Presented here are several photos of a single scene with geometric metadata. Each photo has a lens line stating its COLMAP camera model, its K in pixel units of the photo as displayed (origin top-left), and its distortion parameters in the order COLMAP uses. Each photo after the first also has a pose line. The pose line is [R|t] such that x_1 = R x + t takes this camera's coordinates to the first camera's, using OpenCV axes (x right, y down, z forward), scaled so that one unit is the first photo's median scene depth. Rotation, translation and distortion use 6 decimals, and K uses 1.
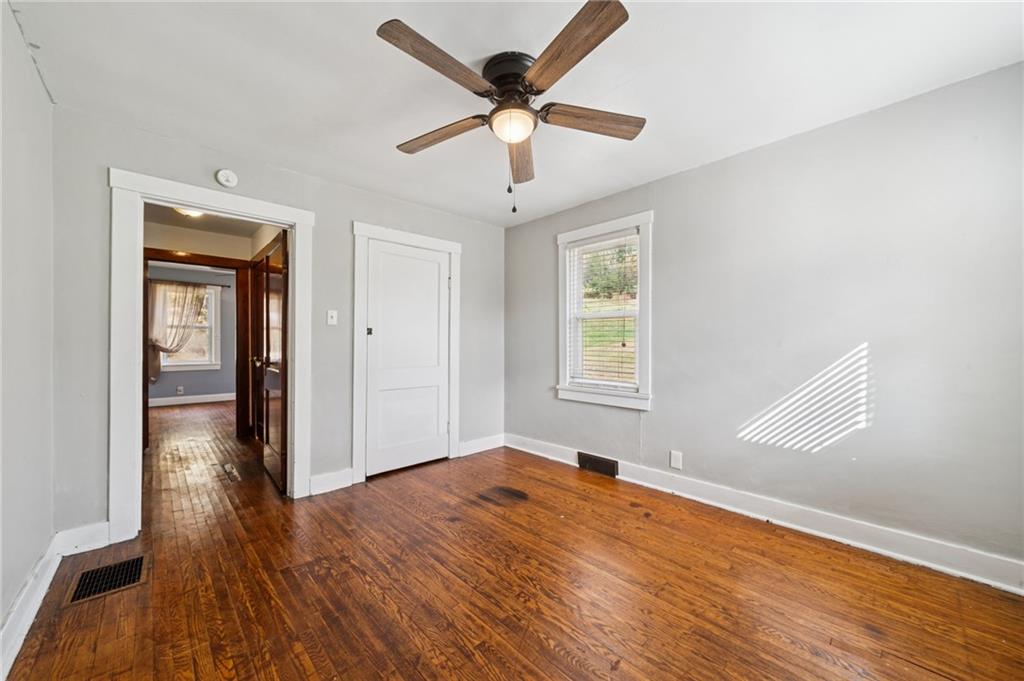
lens RADIAL K [[366.1, 0, 509.8], [0, 366.1, 344.2], [0, 0, 1]] dist [0.000237, -0.000076]
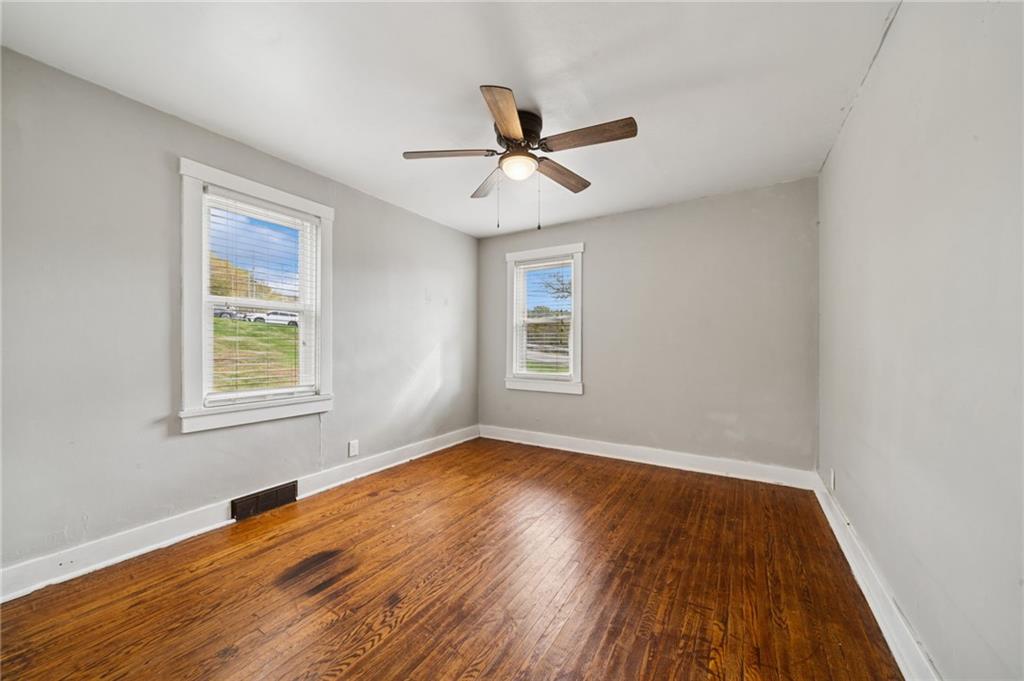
lens RADIAL K [[366.1, 0, 509.8], [0, 366.1, 344.2], [0, 0, 1]] dist [0.000237, -0.000076]
pose [[-0.225911, 0.000861, 0.974148, -0.773199], [-0.000190, 1.000000, -0.000928, 0.004467], [-0.974148, -0.000395, -0.225910, 0.845996]]
